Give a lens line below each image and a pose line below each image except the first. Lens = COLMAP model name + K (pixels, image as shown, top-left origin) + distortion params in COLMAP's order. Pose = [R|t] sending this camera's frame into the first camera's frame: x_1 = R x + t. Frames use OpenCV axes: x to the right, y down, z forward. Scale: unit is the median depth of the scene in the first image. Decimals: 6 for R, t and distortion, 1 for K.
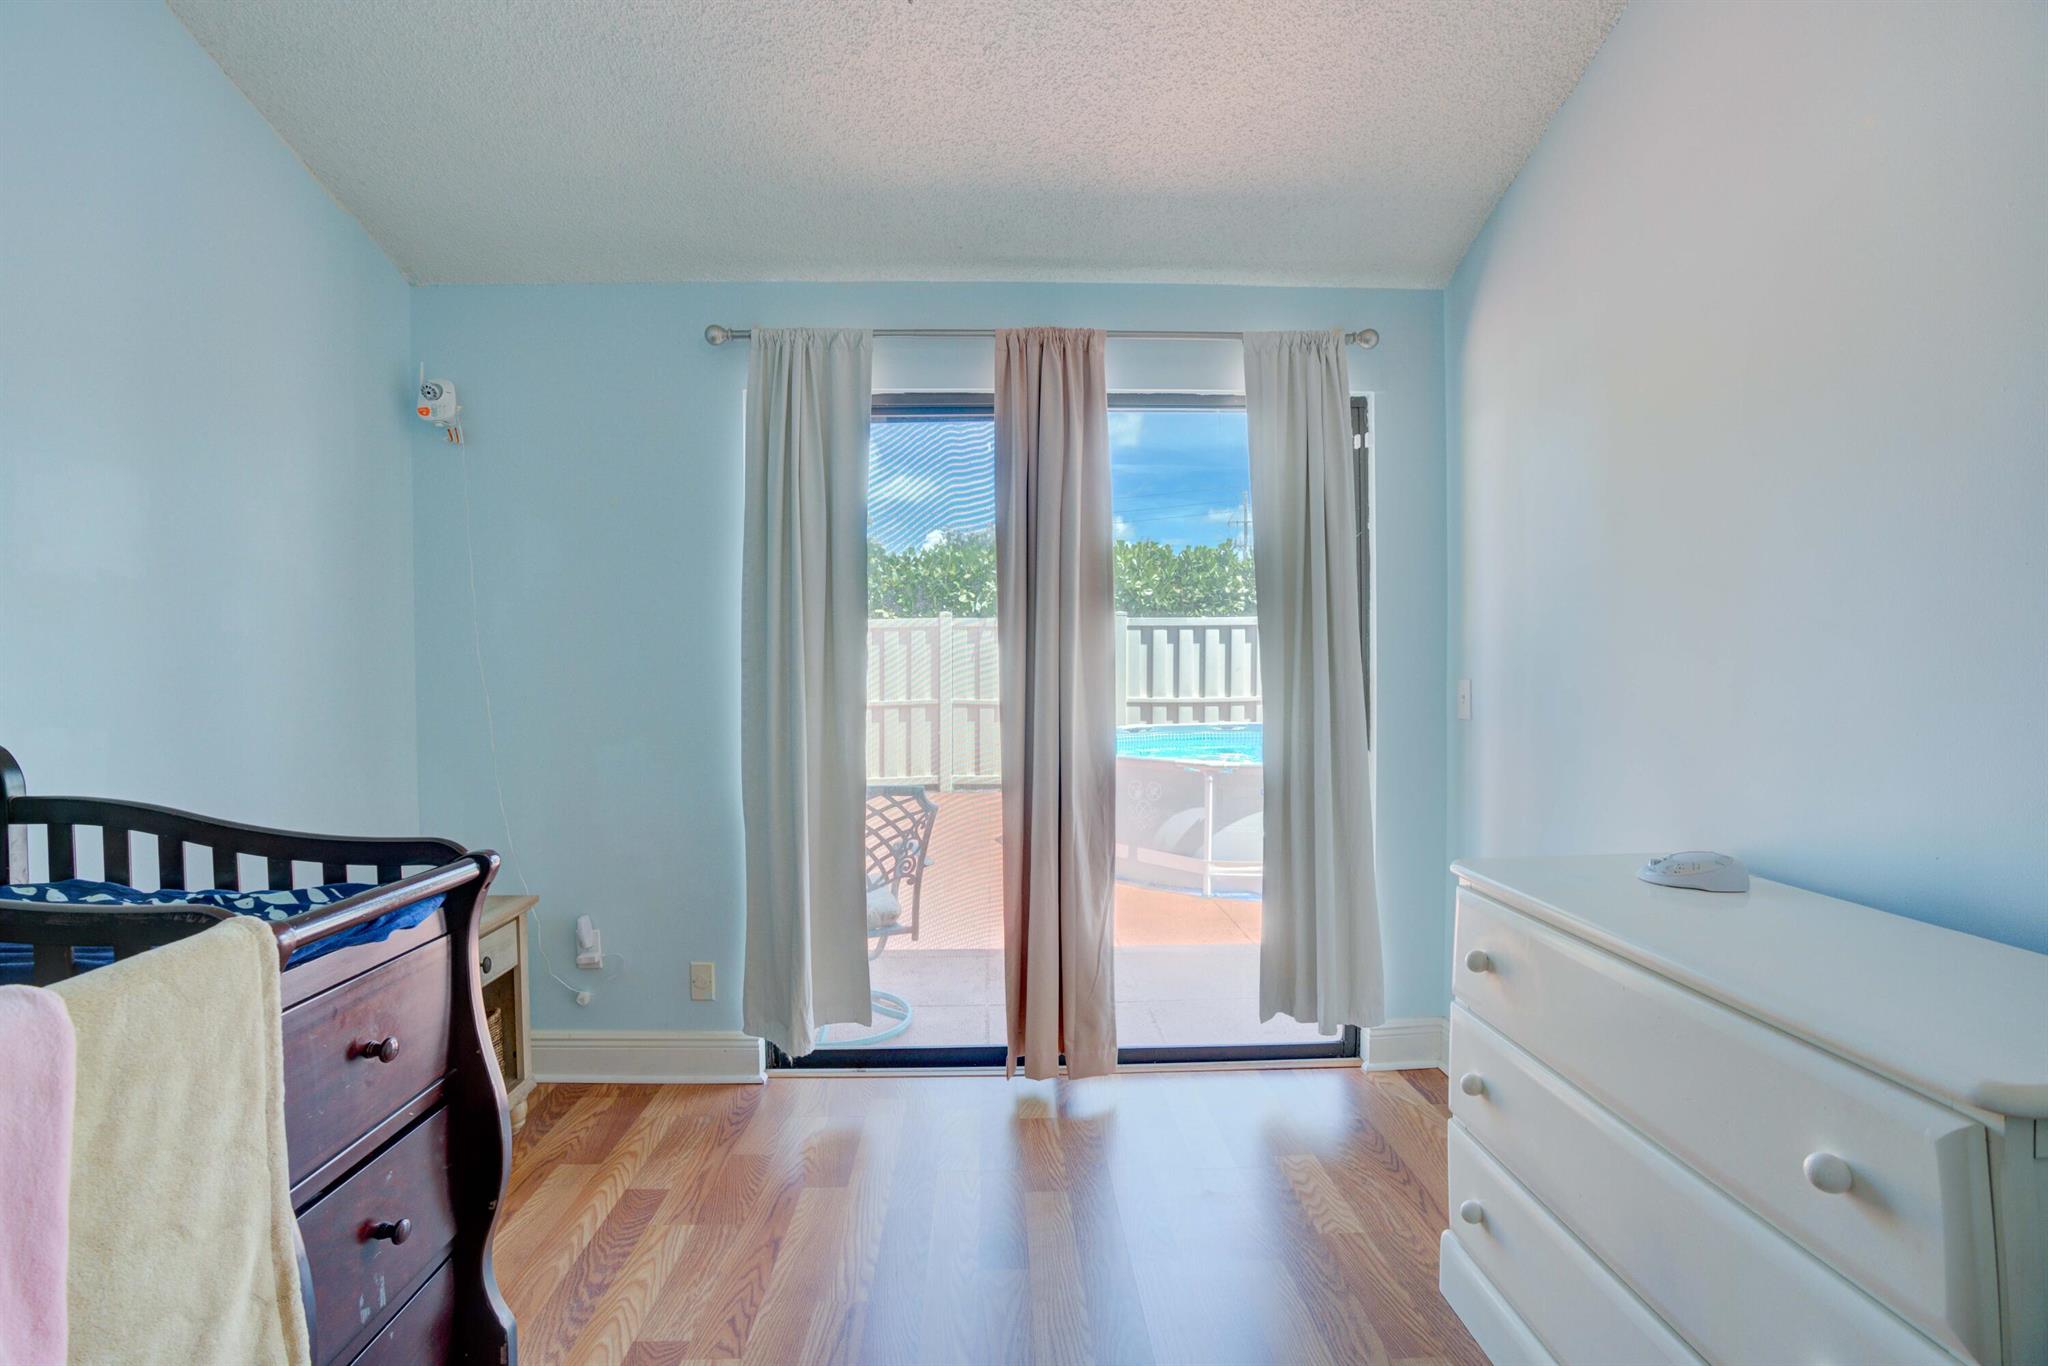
lens RADIAL K [[932.4, 0, 1040.4], [0, 932.4, 670.6], [0, 0, 1]] dist [-0.072636, 0.026390]
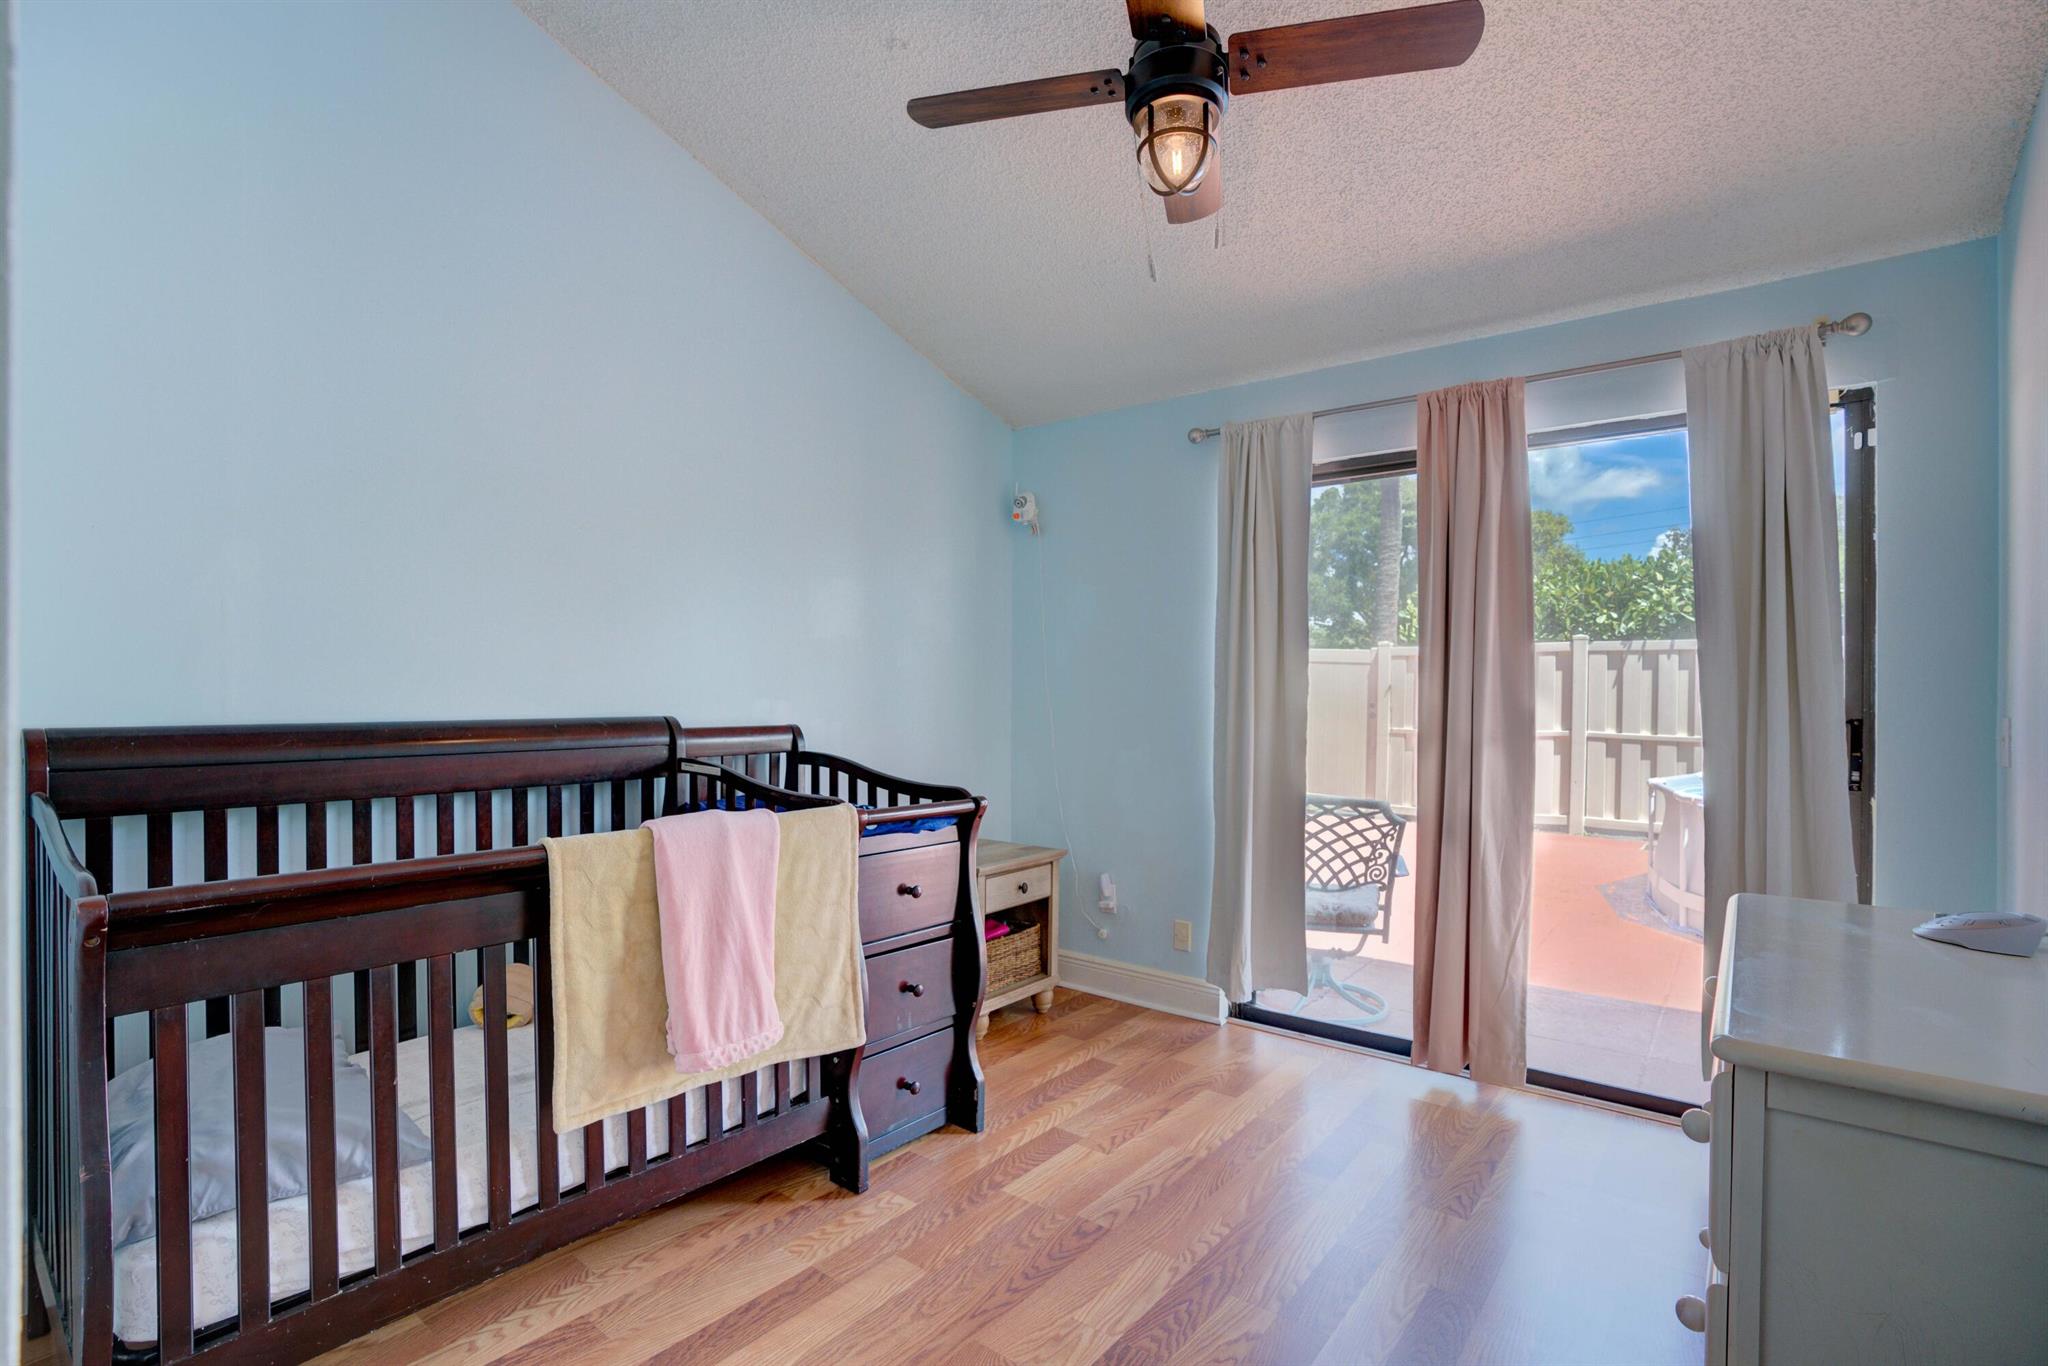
lens RADIAL K [[960.3, 0, 1033.1], [0, 960.3, 663.5], [0, 0, 1]] dist [-0.067957, 0.027503]
pose [[0.770575, -0.006796, -0.637313, 0.327487], [-0.015694, 0.999438, -0.029634, -0.000091], [0.637156, 0.032837, 0.770035, -0.177944]]
